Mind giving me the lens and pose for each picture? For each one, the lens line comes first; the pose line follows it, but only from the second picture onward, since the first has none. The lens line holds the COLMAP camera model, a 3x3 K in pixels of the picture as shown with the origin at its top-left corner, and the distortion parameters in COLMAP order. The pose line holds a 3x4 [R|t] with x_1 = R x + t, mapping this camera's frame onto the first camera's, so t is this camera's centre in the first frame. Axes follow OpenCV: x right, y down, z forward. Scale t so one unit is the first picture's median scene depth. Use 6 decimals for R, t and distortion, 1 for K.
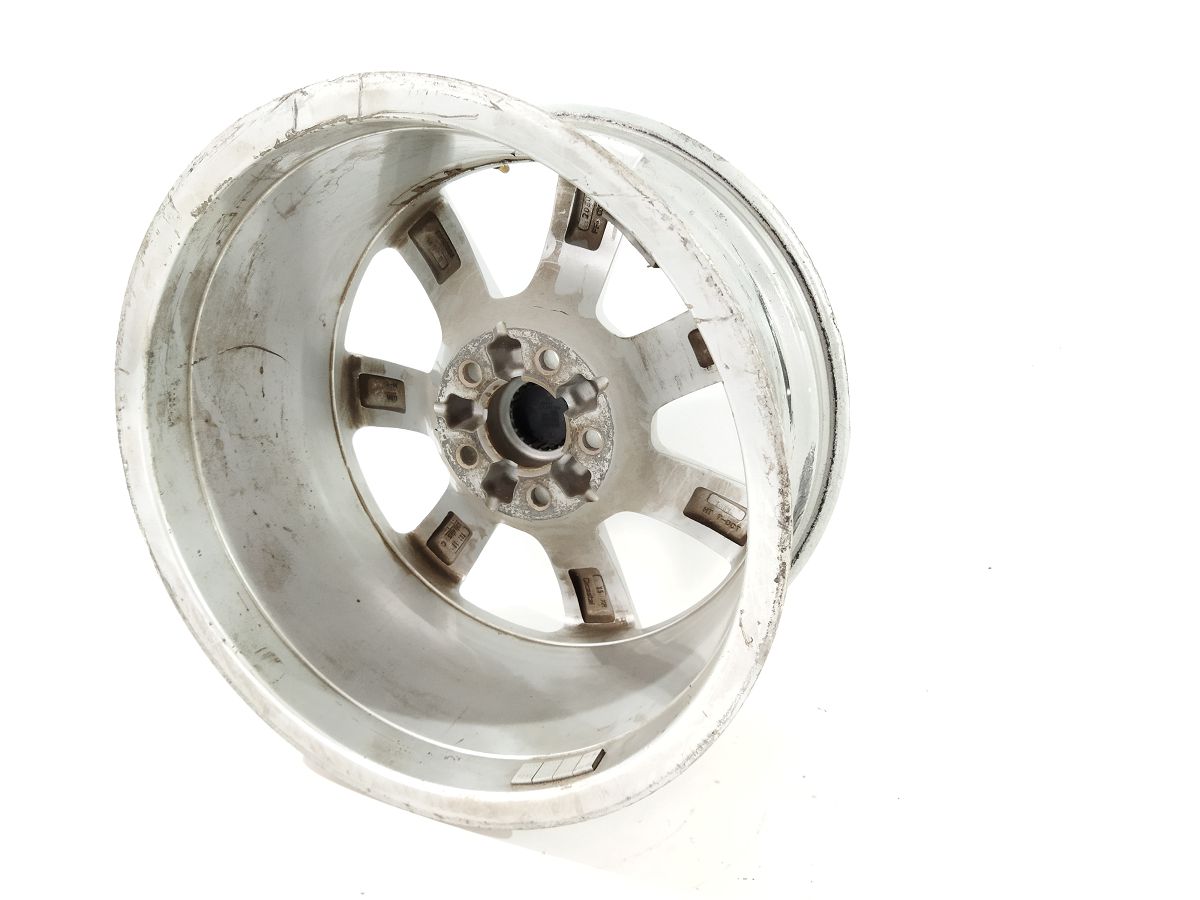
lens RADIAL K [[909.8, 0, 599.1], [0, 909.8, 442.3], [0, 0, 1]] dist [0.069945, -0.083562]
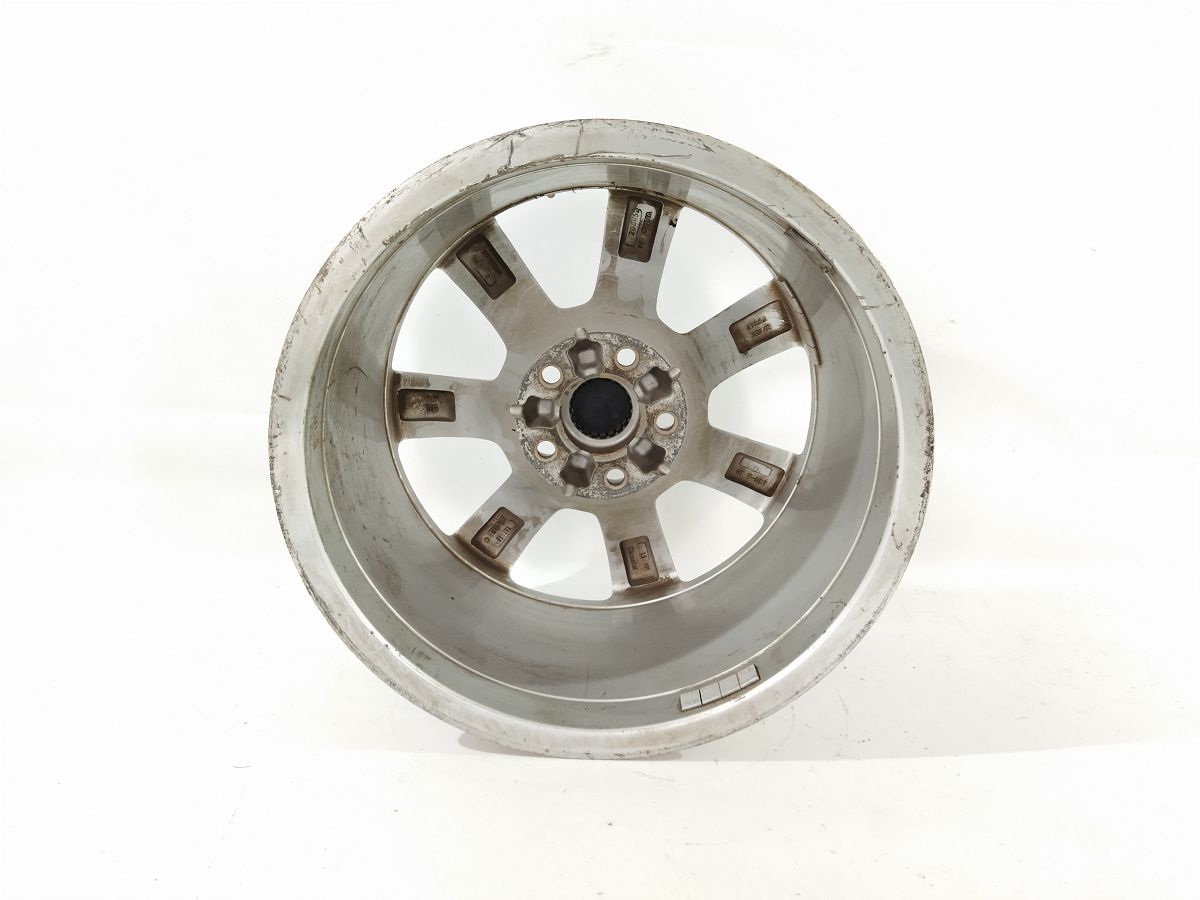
lens RADIAL K [[909.8, 0, 603.0], [0, 909.8, 441.2], [0, 0, 1]] dist [0.069945, -0.083562]
pose [[0.922812, -0.110807, 0.368972, -0.550228], [0.116240, 0.993192, 0.007549, 0.003999], [-0.367297, 0.035923, 0.929410, -0.071816]]
